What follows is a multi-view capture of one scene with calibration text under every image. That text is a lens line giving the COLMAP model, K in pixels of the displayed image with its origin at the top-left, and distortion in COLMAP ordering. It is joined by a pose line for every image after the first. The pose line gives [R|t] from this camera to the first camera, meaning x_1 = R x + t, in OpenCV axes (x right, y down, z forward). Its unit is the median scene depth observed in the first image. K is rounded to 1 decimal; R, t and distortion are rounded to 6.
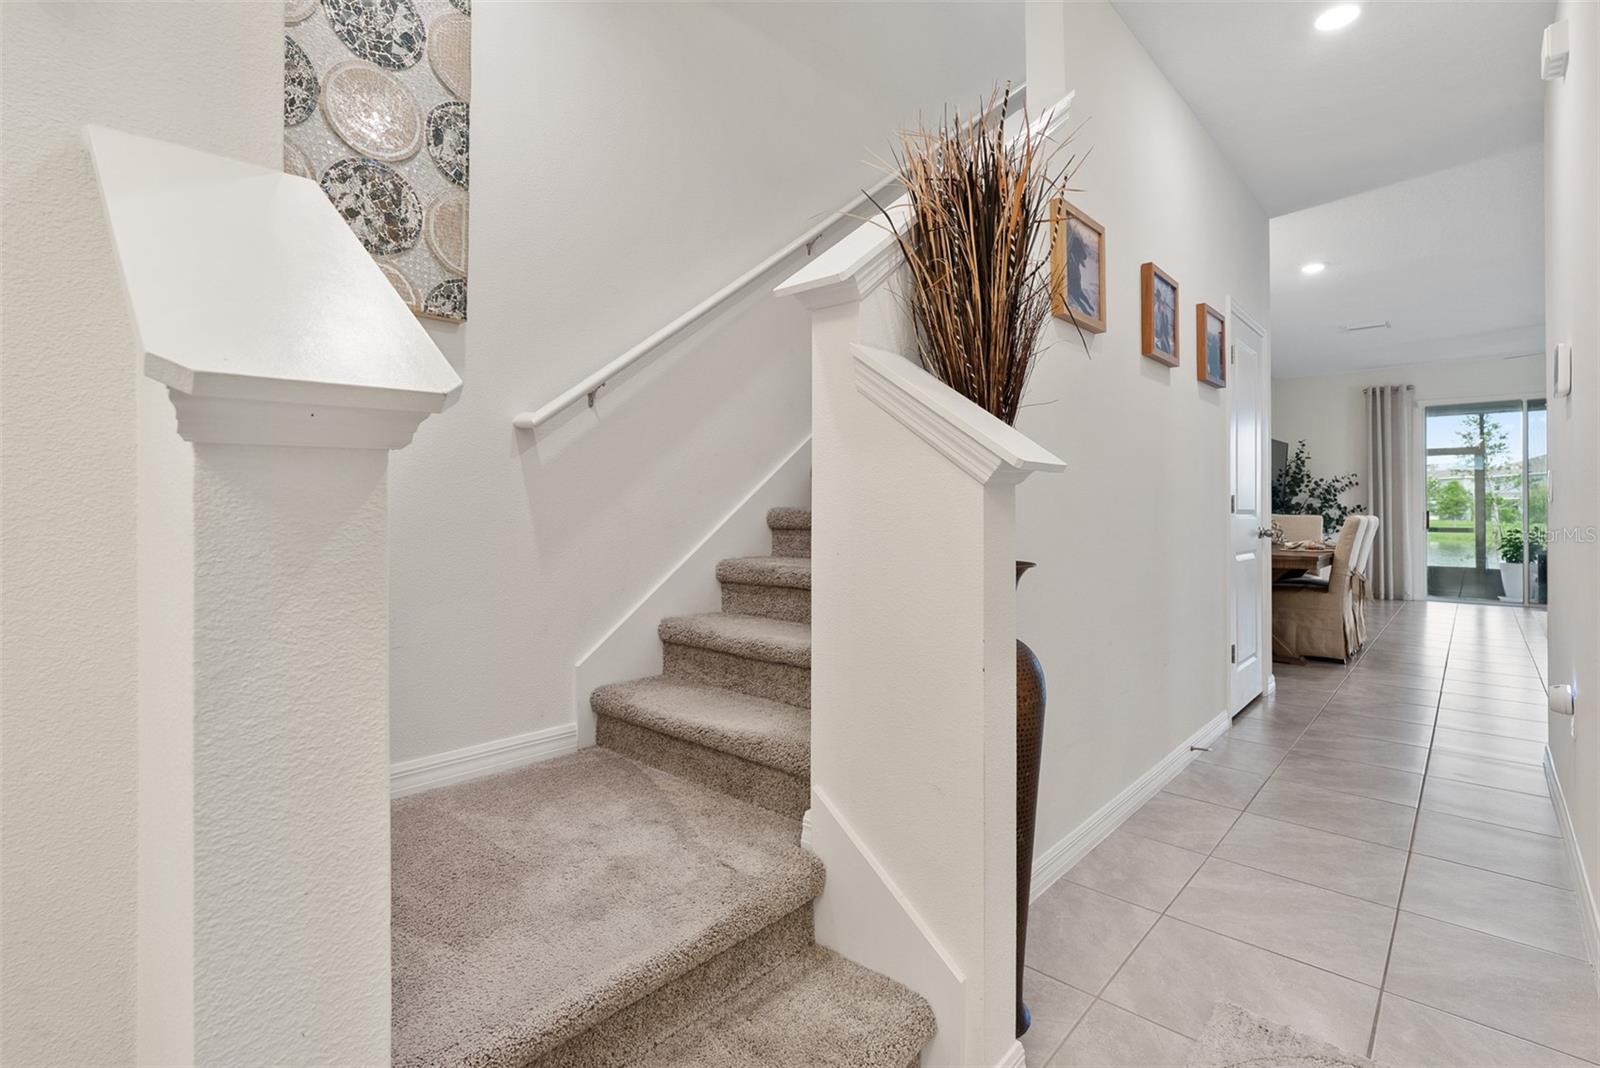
lens RADIAL K [[732.5, 0, 801.4], [0, 732.5, 521.1], [0, 0, 1]] dist [-0.002334, -0.000234]
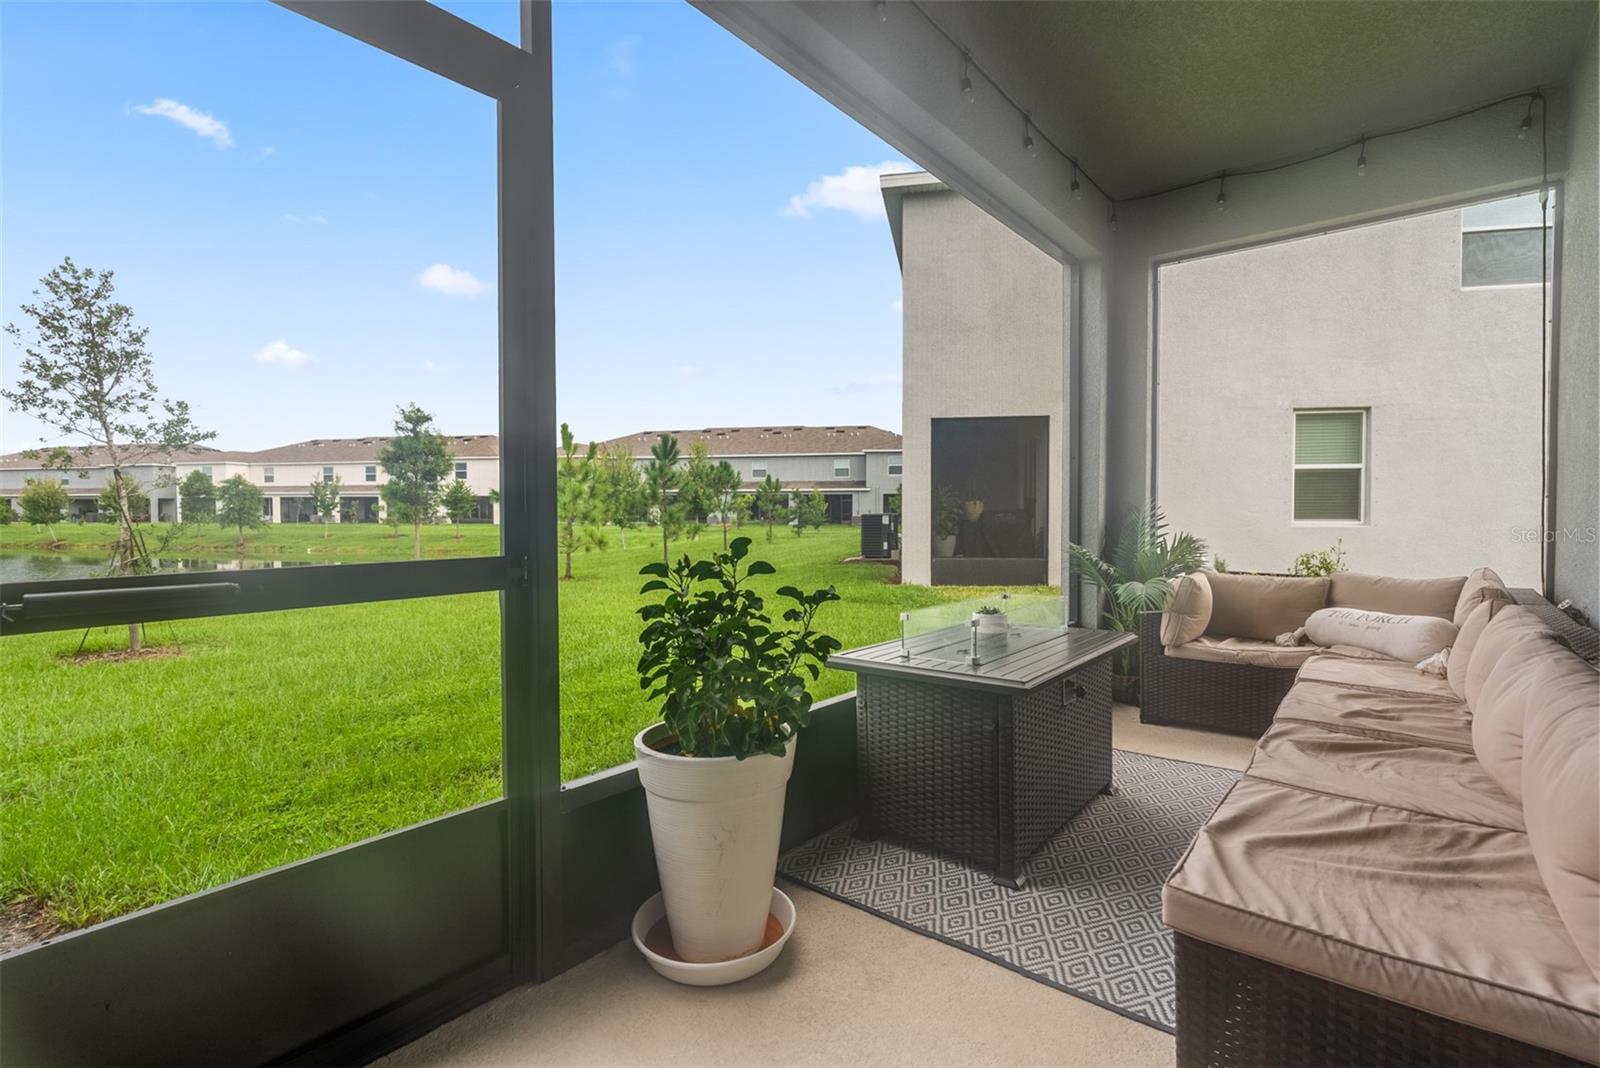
lens RADIAL K [[732.5, 0, 800.6], [0, 732.5, 527.3], [0, 0, 1]] dist [-0.002334, -0.000234]
pose [[-0.039964, -0.014476, 0.999096, 0.589824], [0.006588, 0.999869, 0.014751, -0.001117], [-0.999179, 0.007171, -0.039863, 0.734103]]
